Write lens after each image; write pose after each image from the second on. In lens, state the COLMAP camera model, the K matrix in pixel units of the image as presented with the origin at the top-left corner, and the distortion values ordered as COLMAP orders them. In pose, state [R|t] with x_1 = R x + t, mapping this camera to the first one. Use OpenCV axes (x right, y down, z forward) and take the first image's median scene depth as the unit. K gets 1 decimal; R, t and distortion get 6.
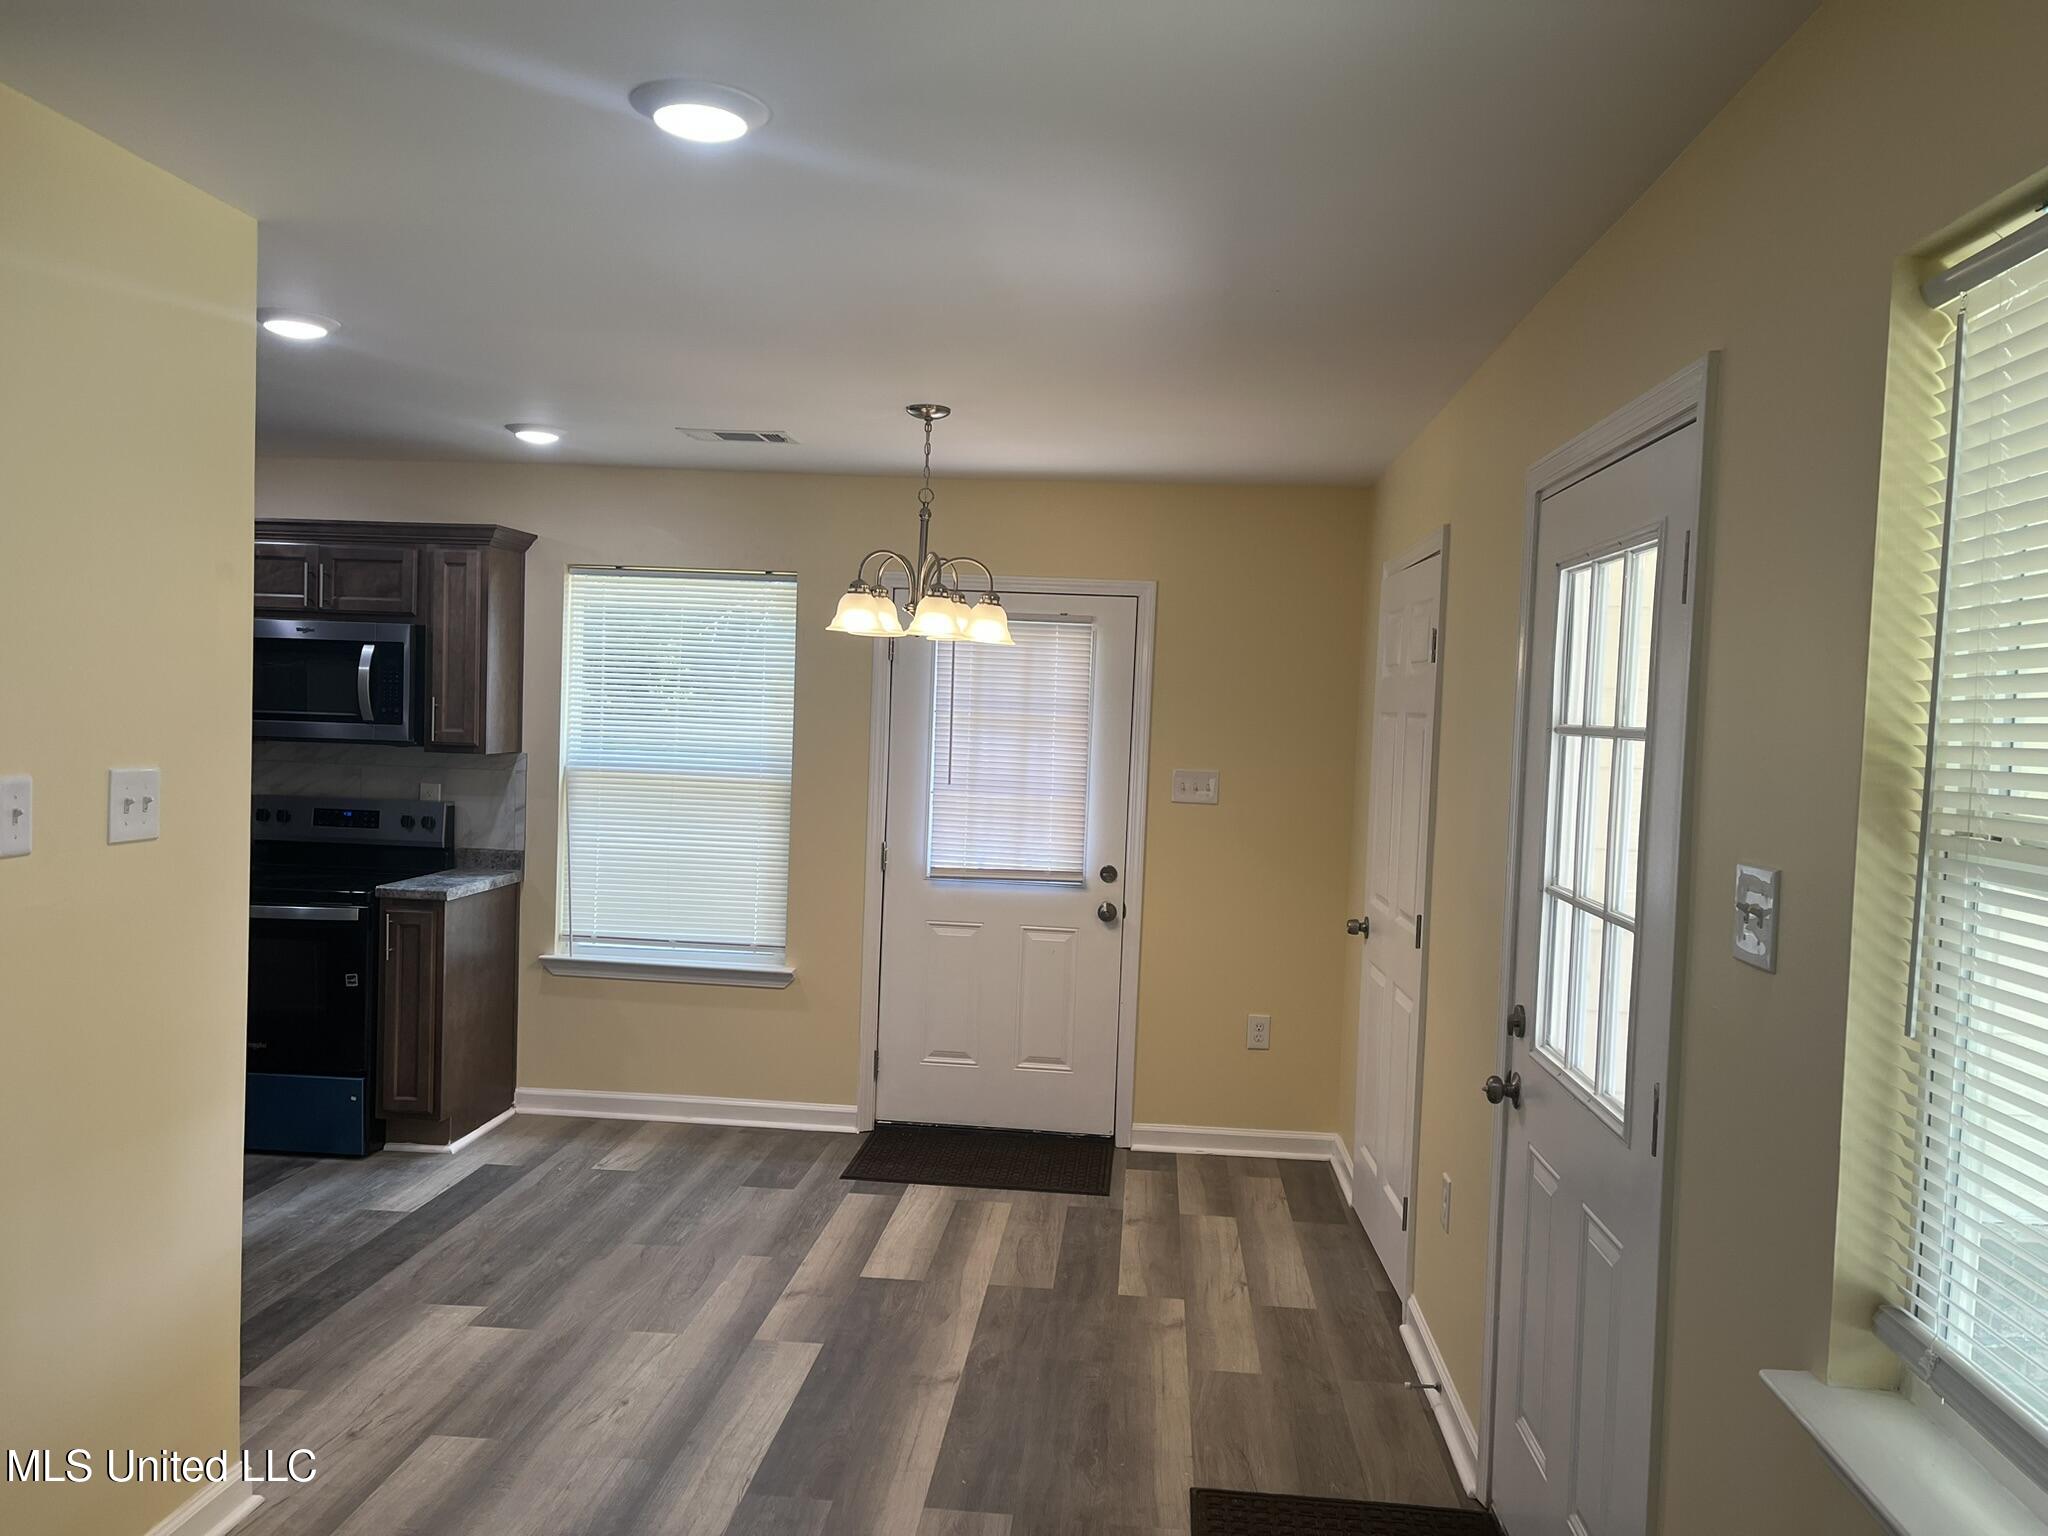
lens RADIAL K [[1579.6, 0, 1017.7], [0, 1579.6, 772.8], [0, 0, 1]] dist [0.070002, -0.109790]
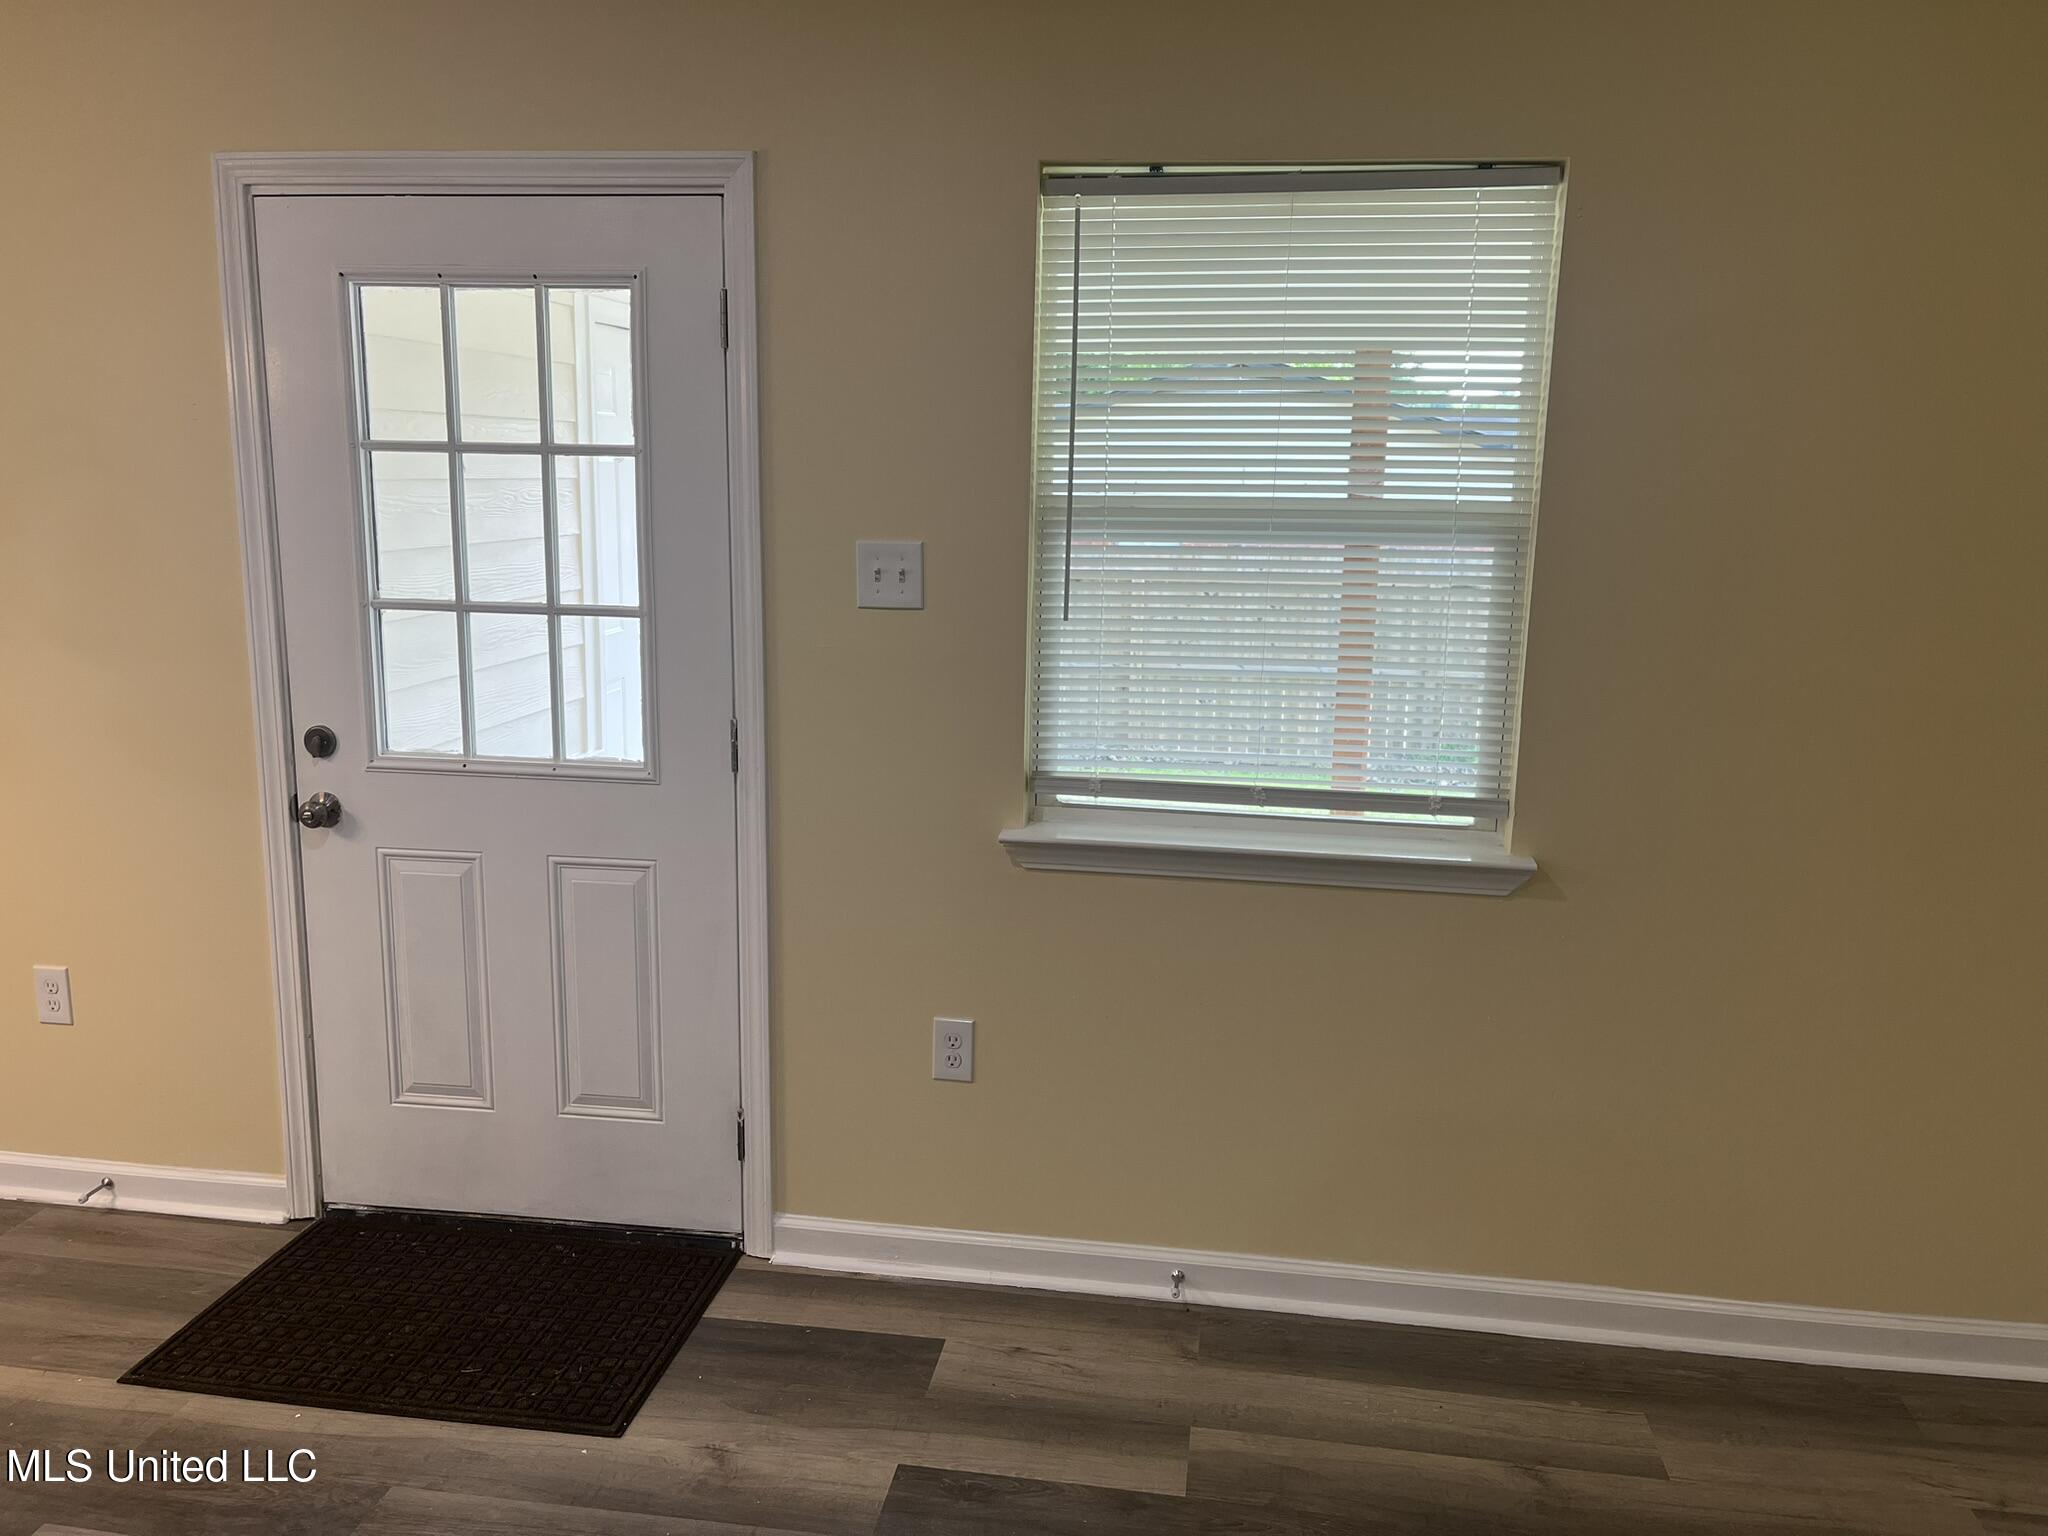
lens RADIAL K [[1579.6, 0, 1017.7], [0, 1579.6, 772.8], [0, 0, 1]] dist [0.070002, -0.109790]
pose [[0.068193, -0.224140, 0.972168, -0.632551], [0.033775, 0.974397, 0.222285, -0.033571], [-0.997100, 0.017677, 0.074018, 0.488569]]
